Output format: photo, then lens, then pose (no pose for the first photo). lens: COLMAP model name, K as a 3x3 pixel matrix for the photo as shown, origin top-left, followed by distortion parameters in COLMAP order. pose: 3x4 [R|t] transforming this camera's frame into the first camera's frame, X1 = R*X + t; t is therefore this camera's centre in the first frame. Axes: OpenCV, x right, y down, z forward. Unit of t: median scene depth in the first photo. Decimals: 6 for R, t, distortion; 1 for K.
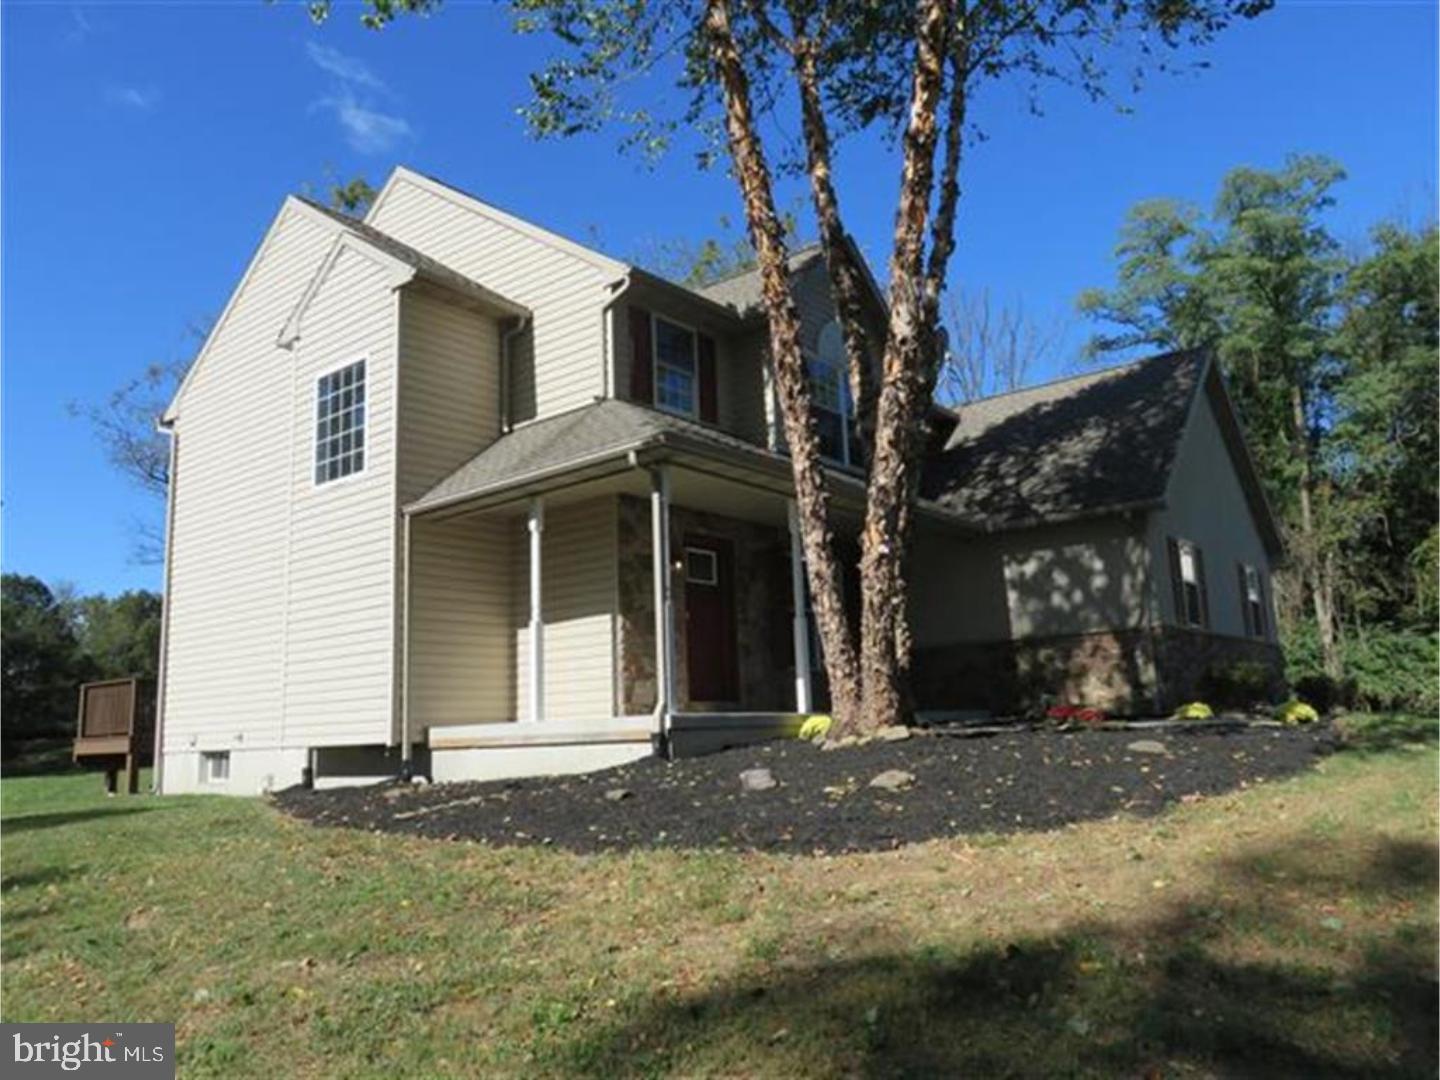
lens RADIAL K [[1070.0, 0, 729.5], [0, 1070.0, 541.6], [0, 0, 1]] dist [-0.004604, 0.005045]
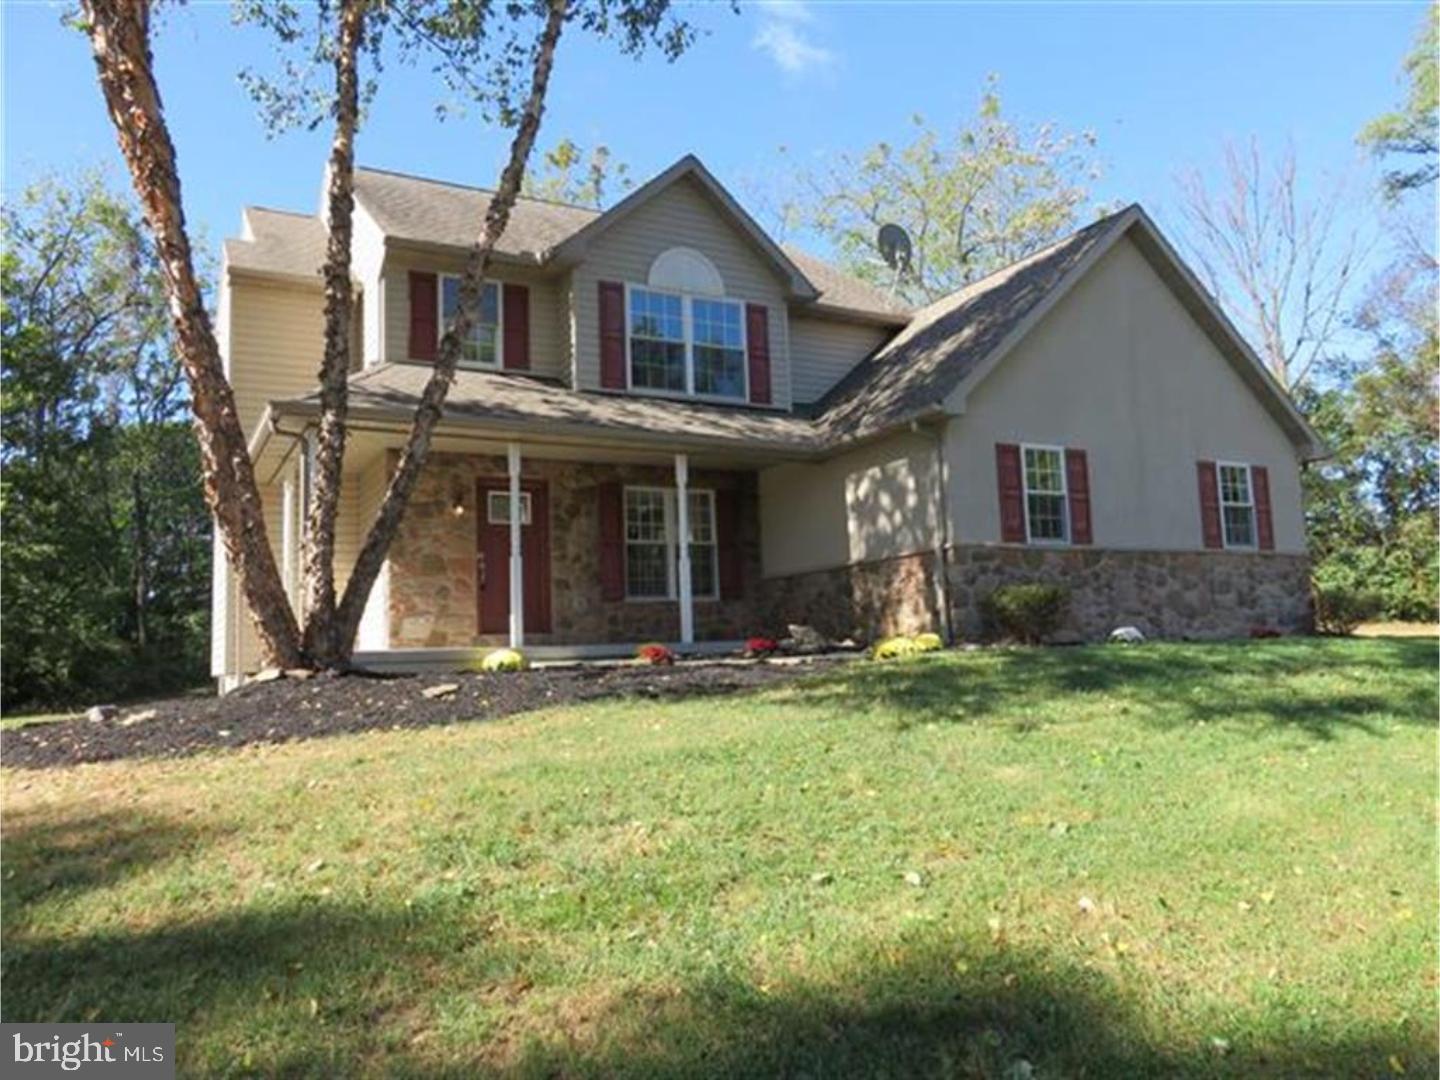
lens RADIAL K [[1076.4, 0, 720.0], [0, 1076.4, 540.0], [0, 0, 1]] dist [-0.013563, -0.000763]
pose [[0.928554, -0.041054, -0.368919, 0.562945], [0.068925, 0.995651, 0.062682, 0.002243], [0.364741, -0.083631, 0.927346, 0.089477]]
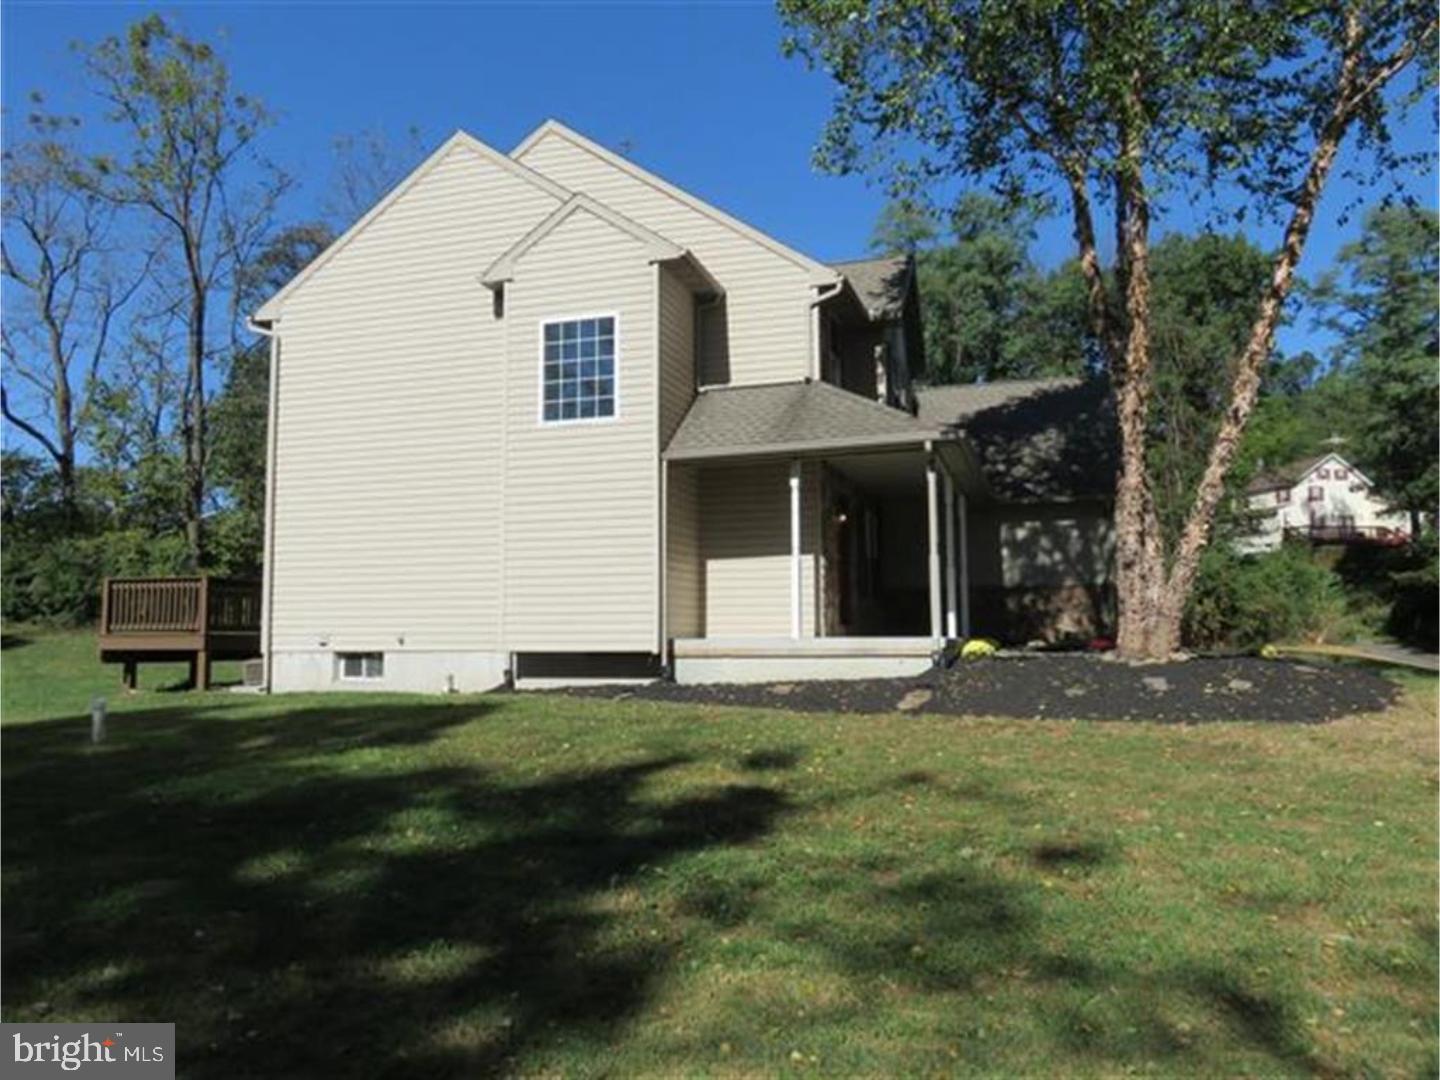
lens RADIAL K [[1076.4, 0, 720.0], [0, 1076.4, 540.0], [0, 0, 1]] dist [-0.013563, -0.000763]
pose [[0.928984, 0.065771, 0.364228, -0.613720], [-0.093689, 0.993822, 0.059500, -0.013008], [-0.358065, -0.089399, 0.929407, -0.122477]]
